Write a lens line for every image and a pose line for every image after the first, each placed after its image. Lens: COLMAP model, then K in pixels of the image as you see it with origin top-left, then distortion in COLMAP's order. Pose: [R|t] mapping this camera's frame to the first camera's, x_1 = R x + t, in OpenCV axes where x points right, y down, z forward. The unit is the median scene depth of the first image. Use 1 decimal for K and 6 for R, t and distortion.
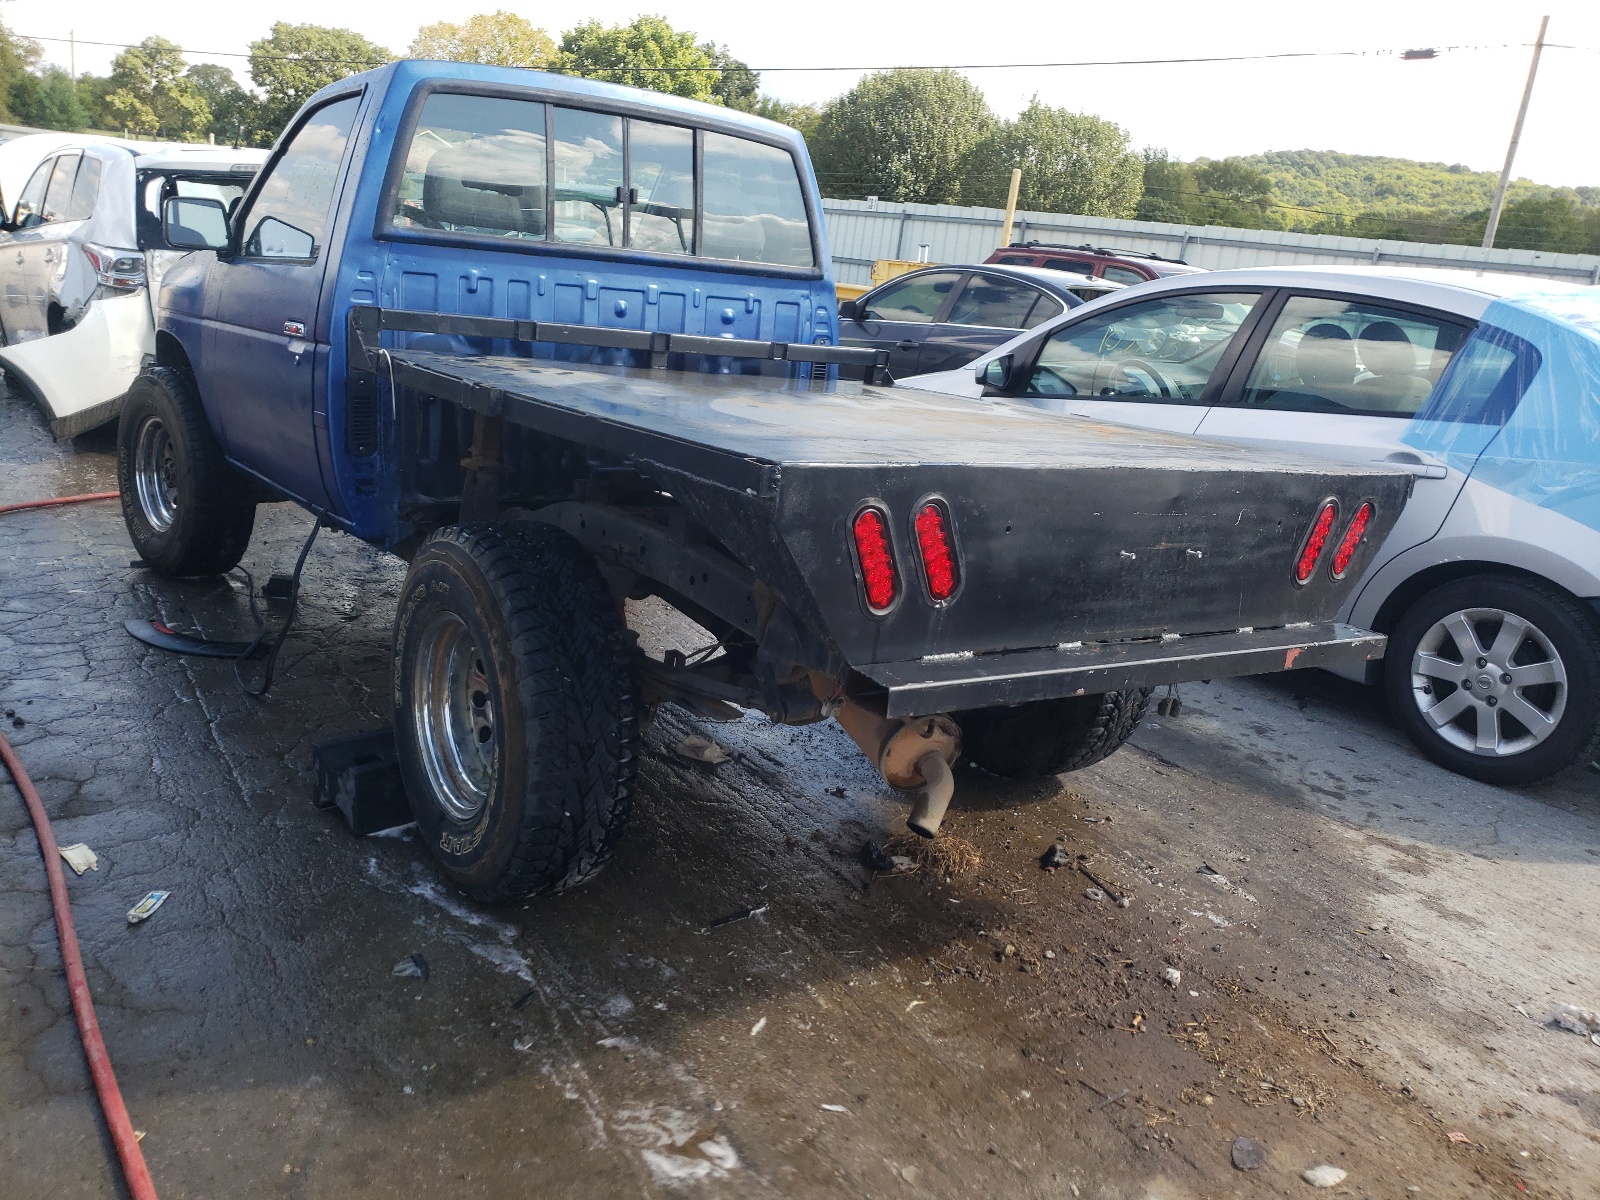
lens RADIAL K [[1243.9, 0, 800.0], [0, 1243.9, 600.0], [0, 0, 1]] dist [0.013233, -0.003691]
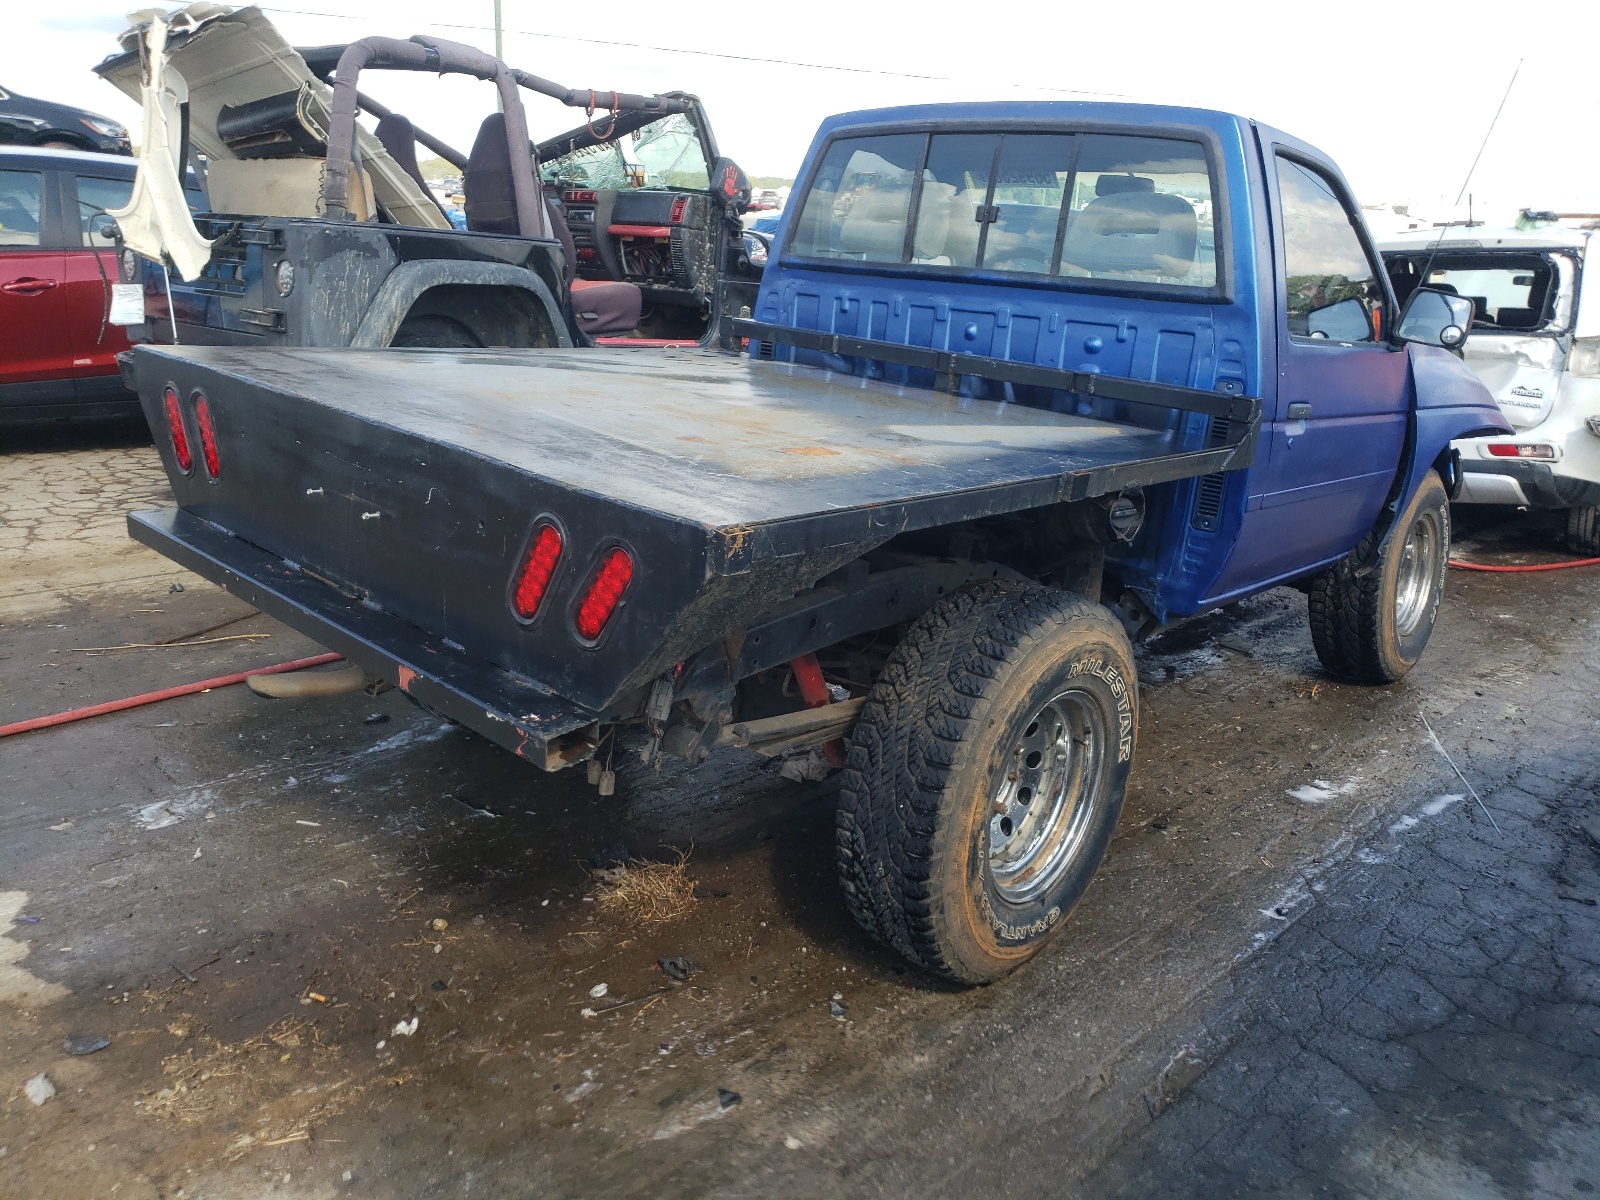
lens RADIAL K [[1217.9, 0, 800.0], [0, 1217.9, 600.0], [0, 0, 1]] dist [-0.031607, -0.008955]
pose [[0.229668, 0.185357, -0.955455, 0.736293], [-0.285263, 0.951404, 0.116001, -0.101711], [0.930526, 0.245914, 0.271383, 0.636174]]
